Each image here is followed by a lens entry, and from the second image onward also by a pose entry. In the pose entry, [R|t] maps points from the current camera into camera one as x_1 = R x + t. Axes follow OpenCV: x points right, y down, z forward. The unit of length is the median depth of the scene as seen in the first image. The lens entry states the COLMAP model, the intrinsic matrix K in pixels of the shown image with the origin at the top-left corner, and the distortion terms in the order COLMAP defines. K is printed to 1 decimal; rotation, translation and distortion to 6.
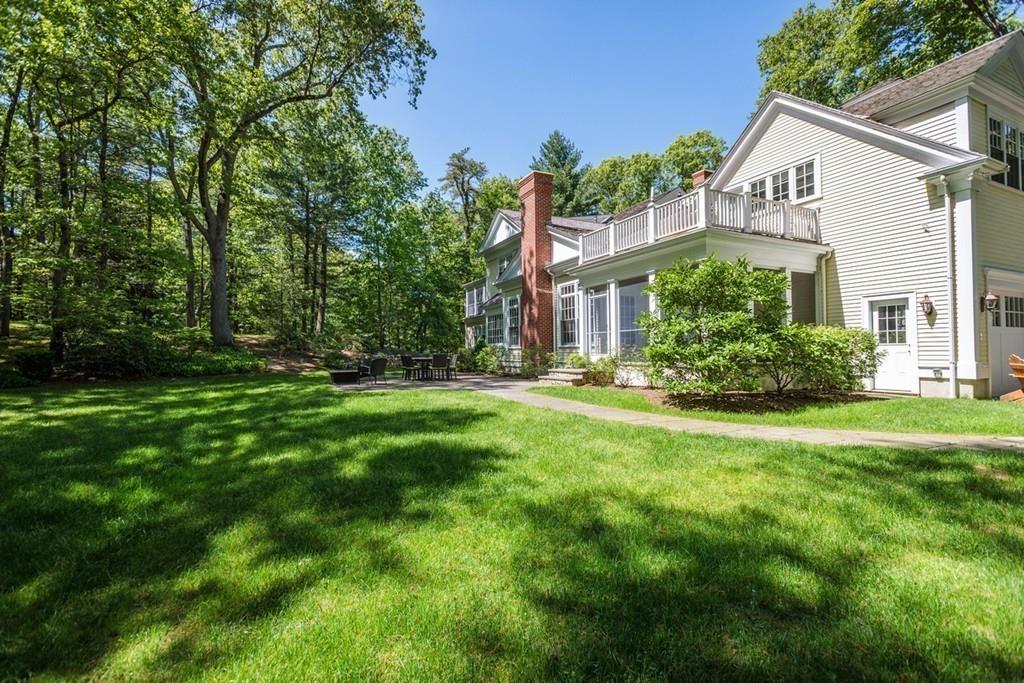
lens RADIAL K [[460.8, 0, 505.2], [0, 460.8, 344.0], [0, 0, 1]] dist [-0.013866, 0.006529]
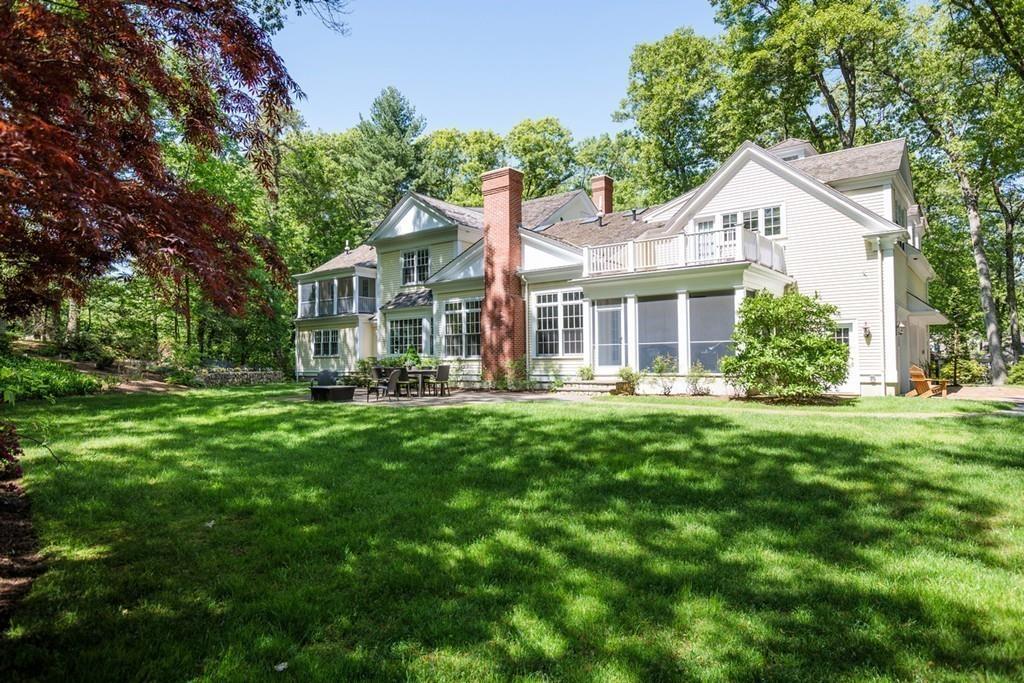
lens RADIAL K [[599.3, 0, 518.9], [0, 599.3, 347.3], [0, 0, 1]] dist [-0.009106, 0.005213]
pose [[0.904225, 0.011919, 0.426891, -0.503109], [-0.007338, 0.999897, -0.012375, -0.000905], [-0.426994, 0.008057, 0.904219, -0.110980]]
